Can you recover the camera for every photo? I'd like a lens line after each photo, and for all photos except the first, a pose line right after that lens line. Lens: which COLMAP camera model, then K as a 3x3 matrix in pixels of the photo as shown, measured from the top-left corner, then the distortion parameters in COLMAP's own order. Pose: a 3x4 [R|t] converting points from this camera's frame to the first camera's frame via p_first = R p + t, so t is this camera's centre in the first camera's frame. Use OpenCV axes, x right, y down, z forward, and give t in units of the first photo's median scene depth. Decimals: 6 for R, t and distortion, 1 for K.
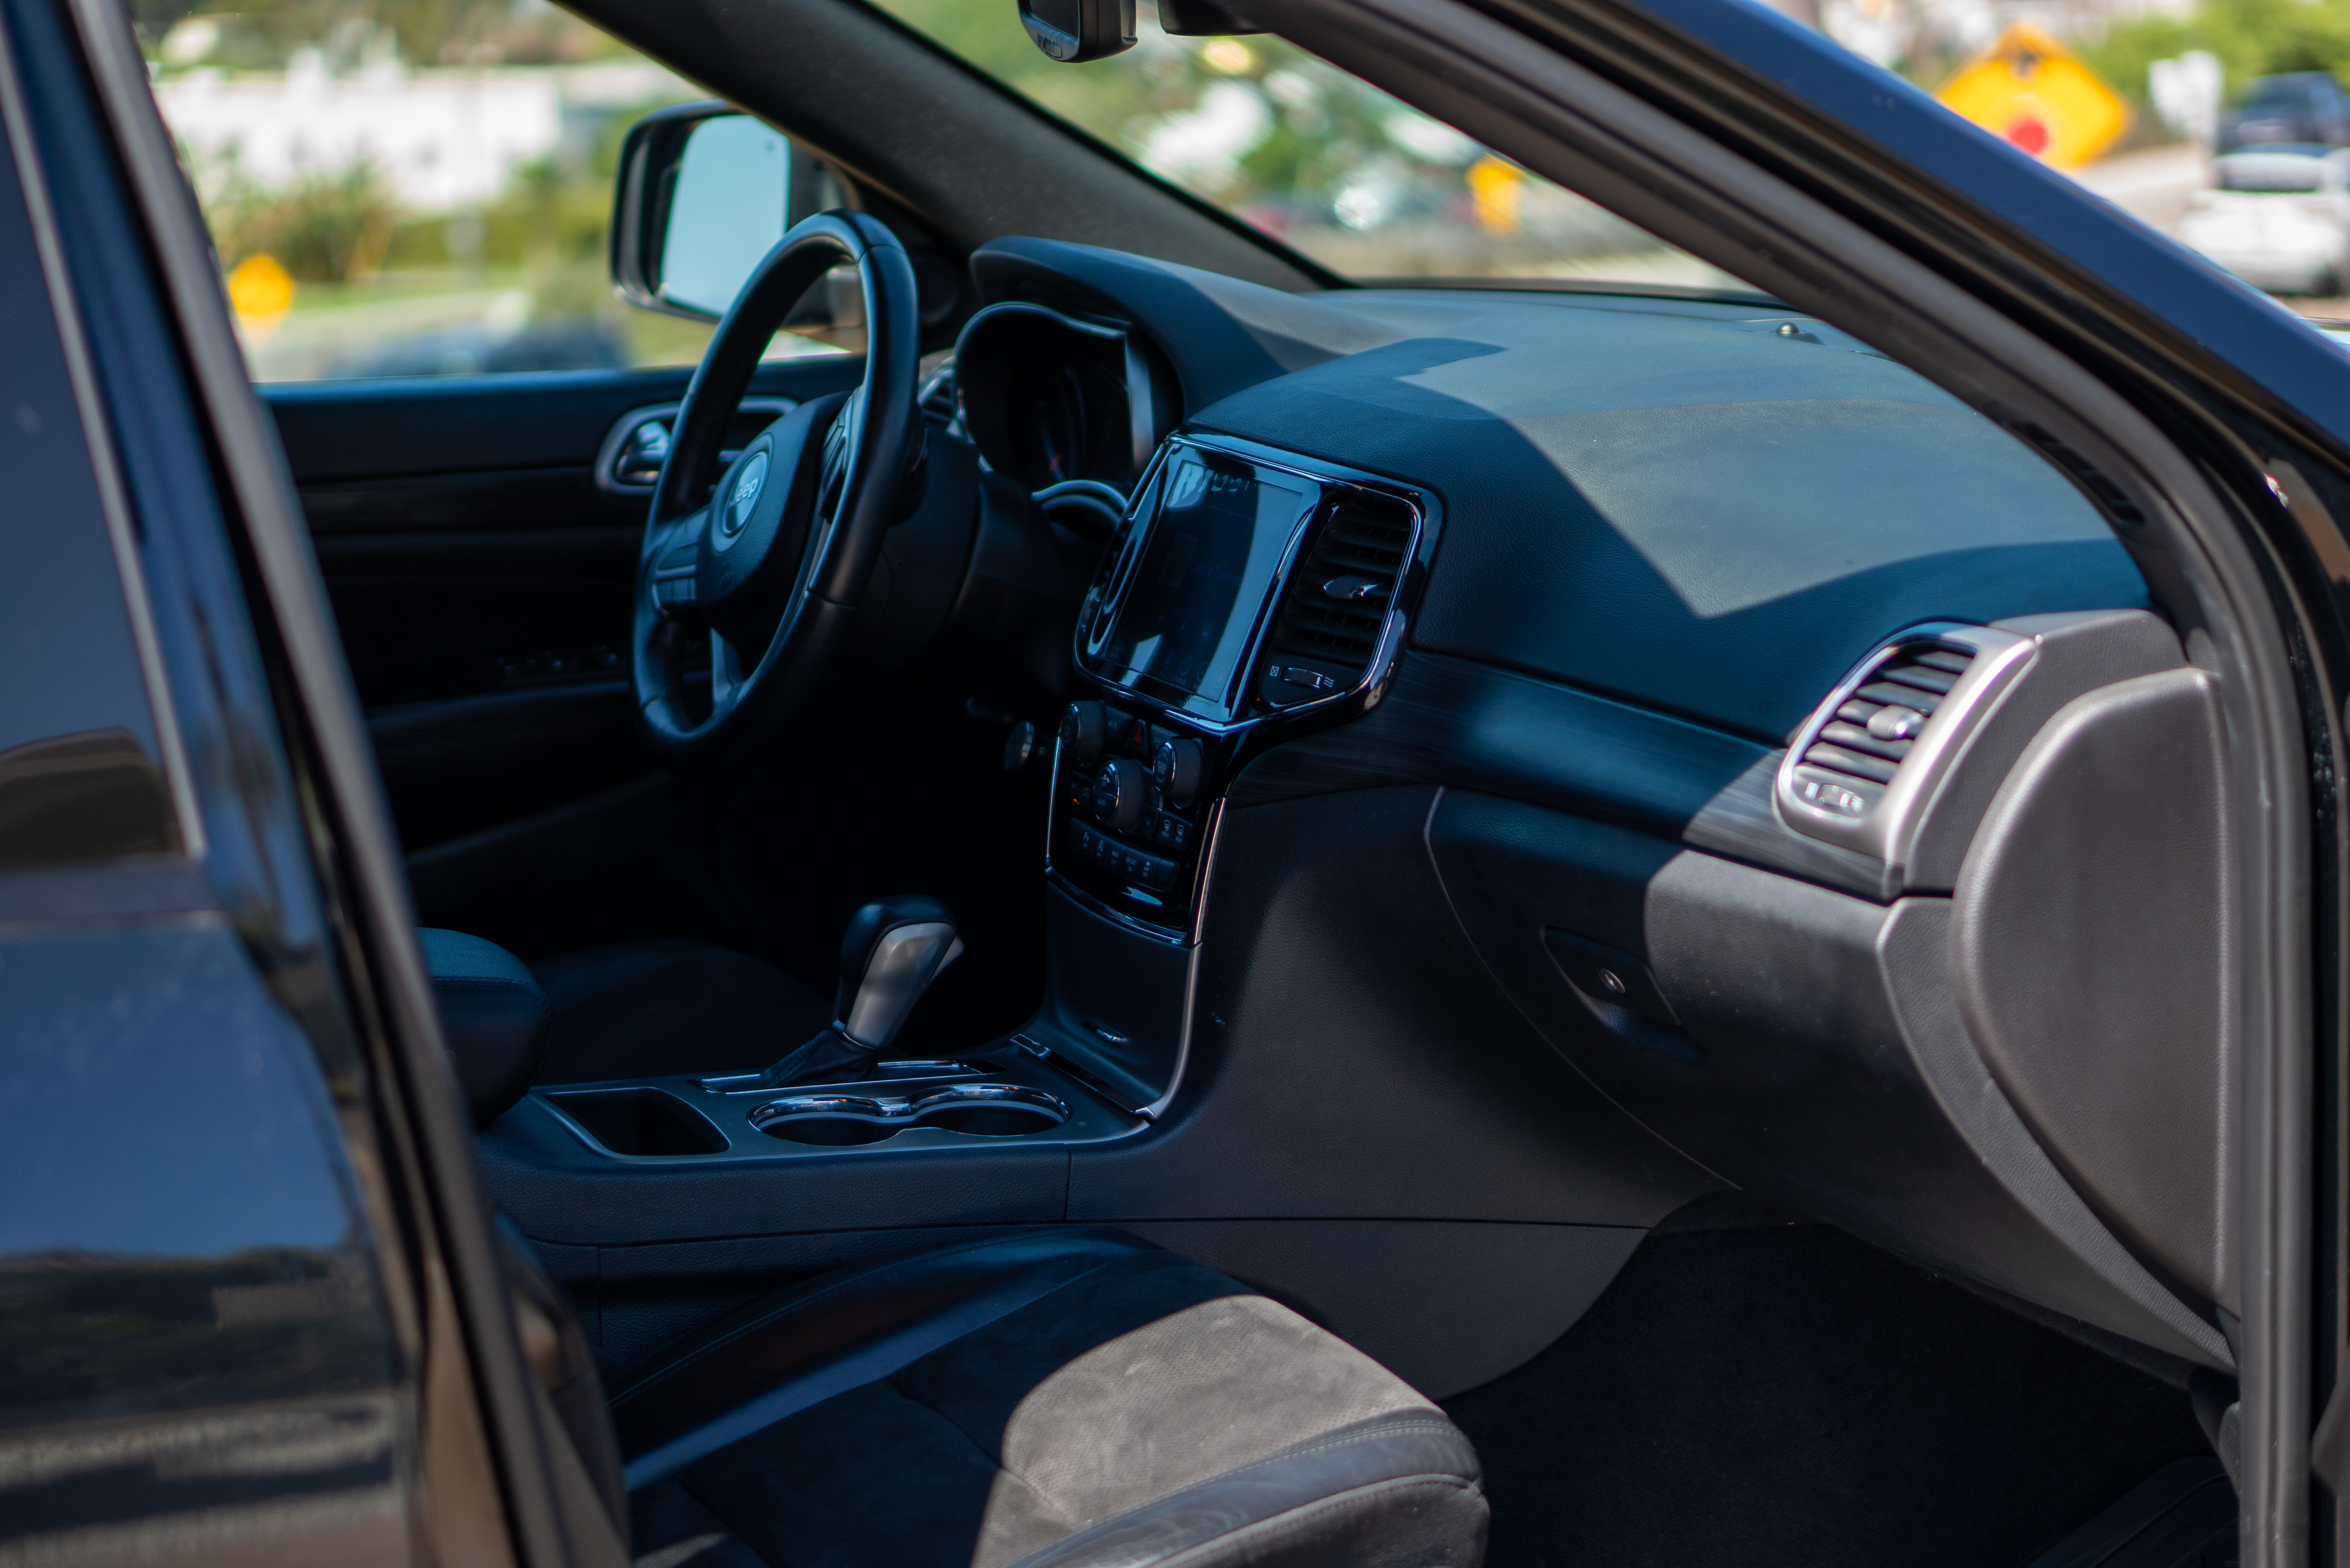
lens RADIAL K [[5039.8, 0, 1175.0], [0, 5039.8, 784.0], [0, 0, 1]] dist [0.101004, -0.681823]
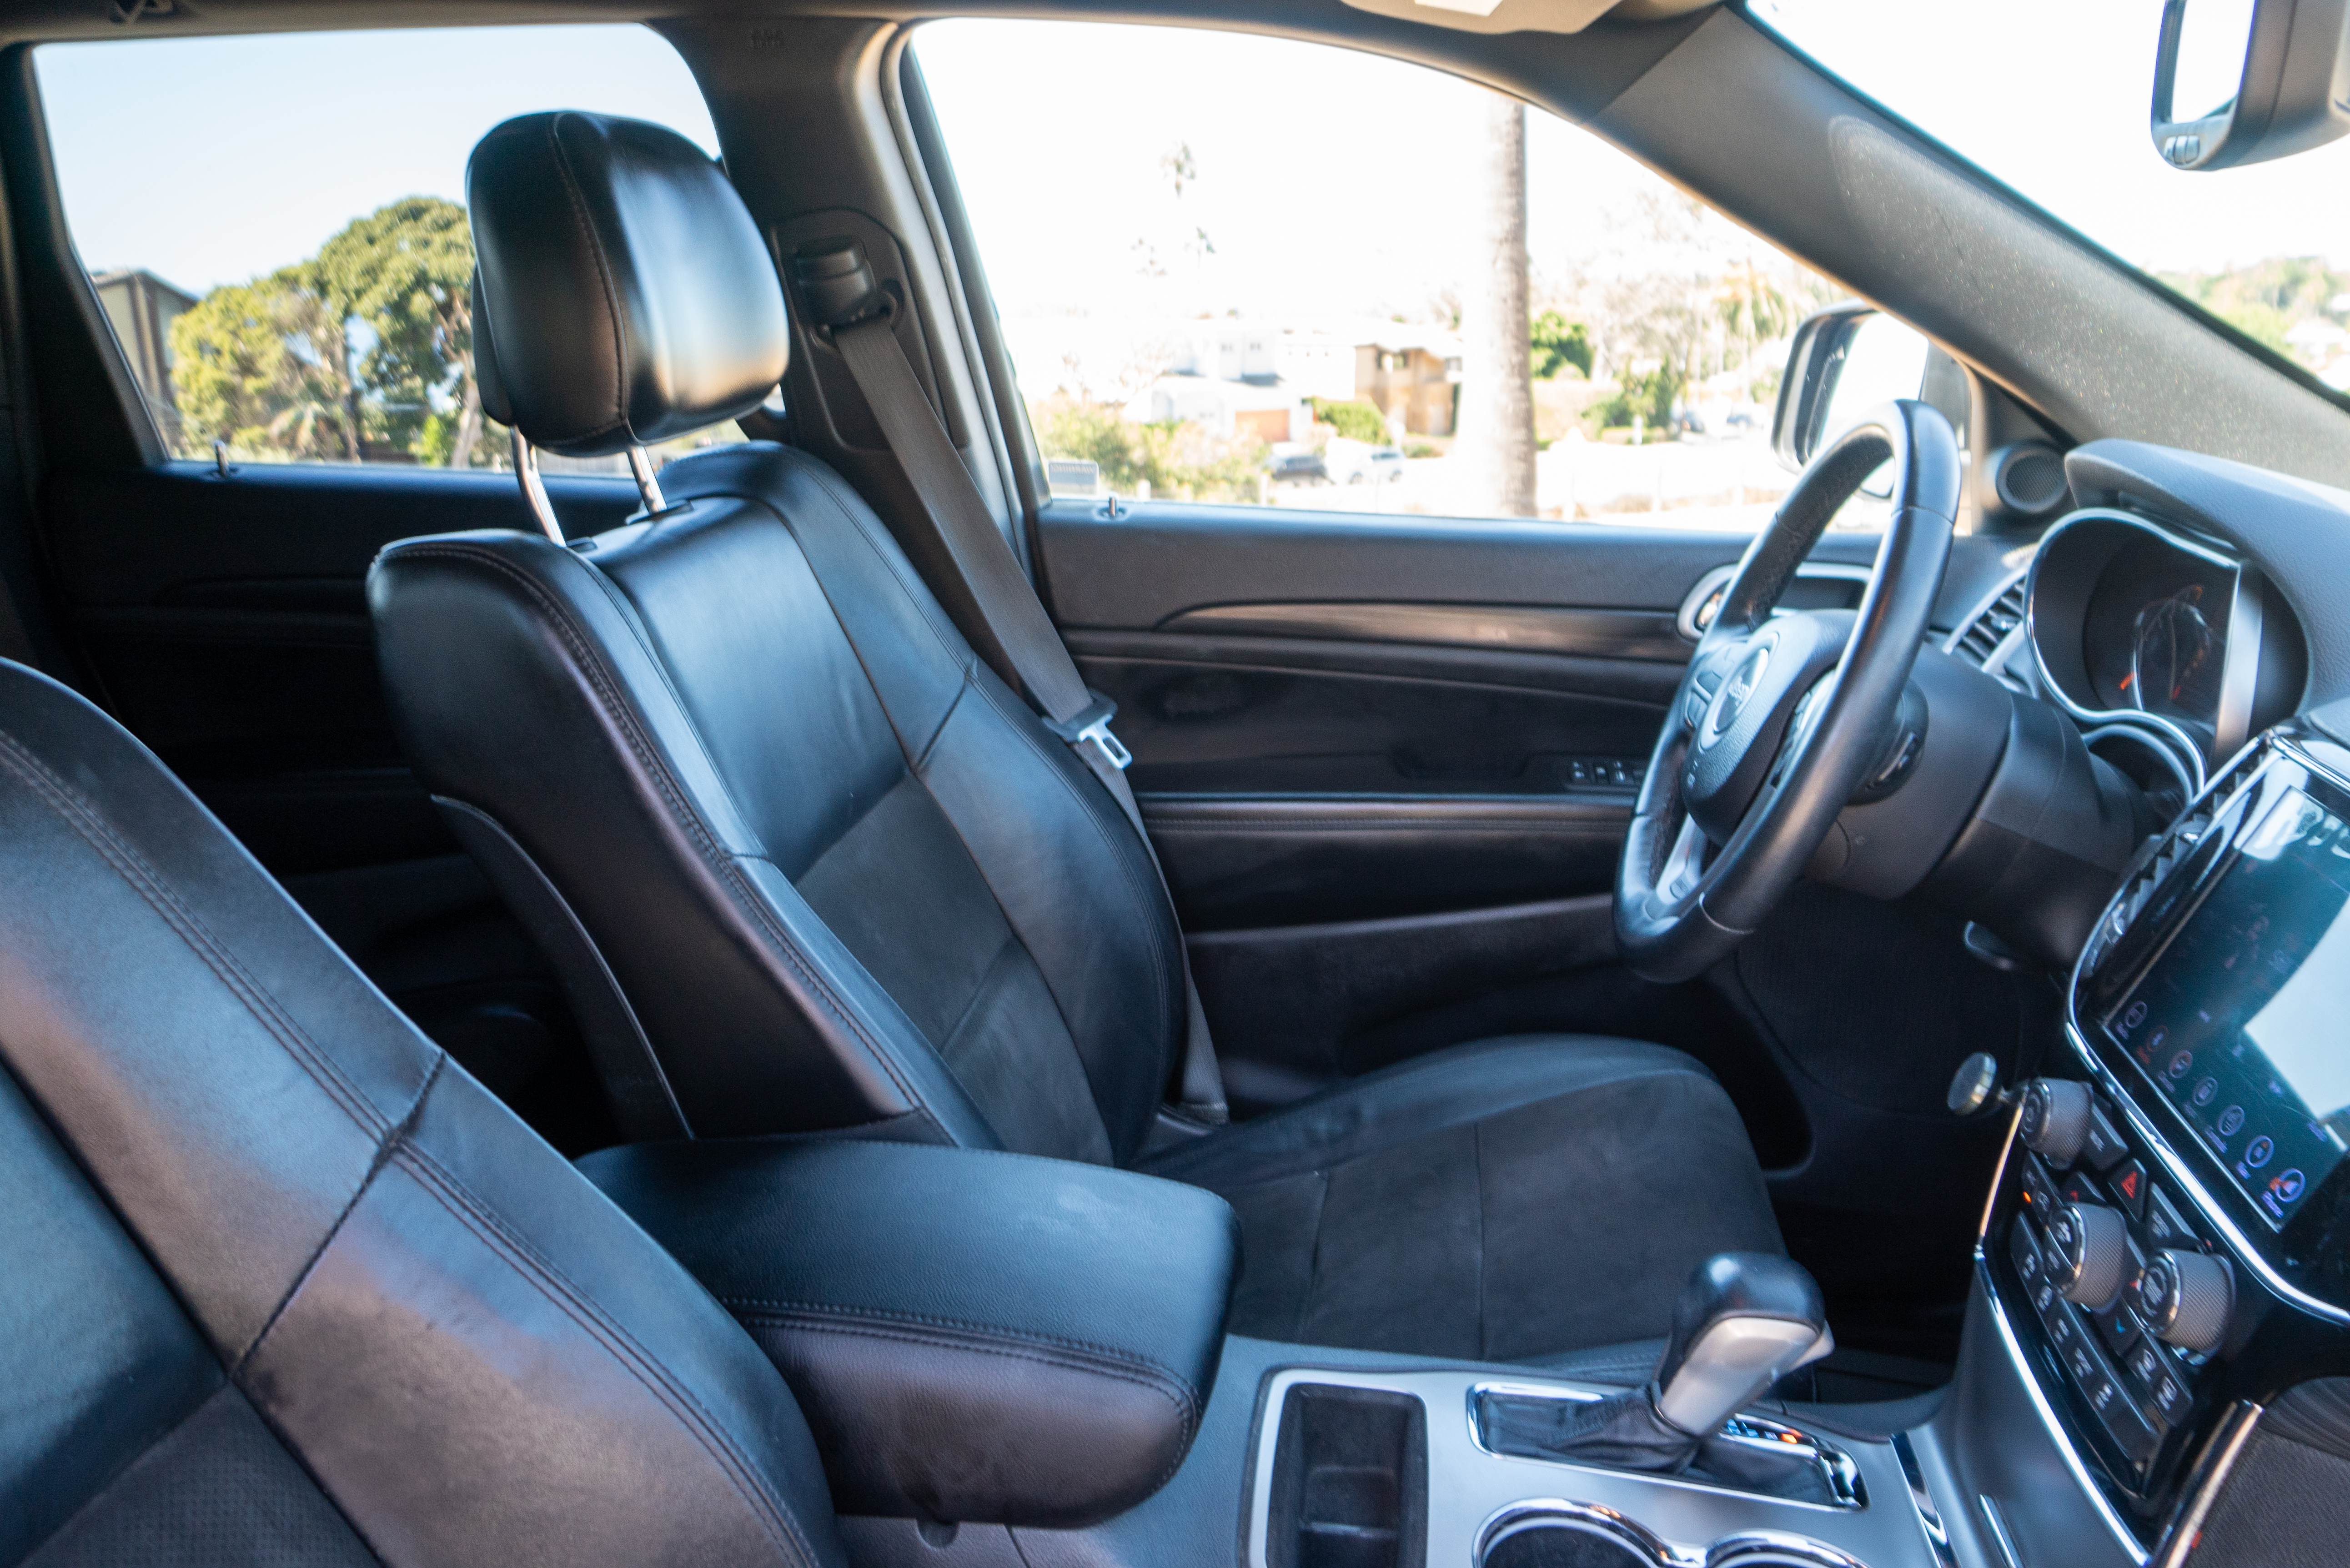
lens RADIAL K [[1748.7, 0, 1158.6], [0, 1748.7, 785.2], [0, 0, 1]] dist [0.009472, 0.037363]
pose [[0.842704, 0.176384, -0.508663, -0.005531], [-0.115285, 0.982013, 0.149529, -0.076111], [0.525888, -0.067367, 0.847882, 0.643970]]
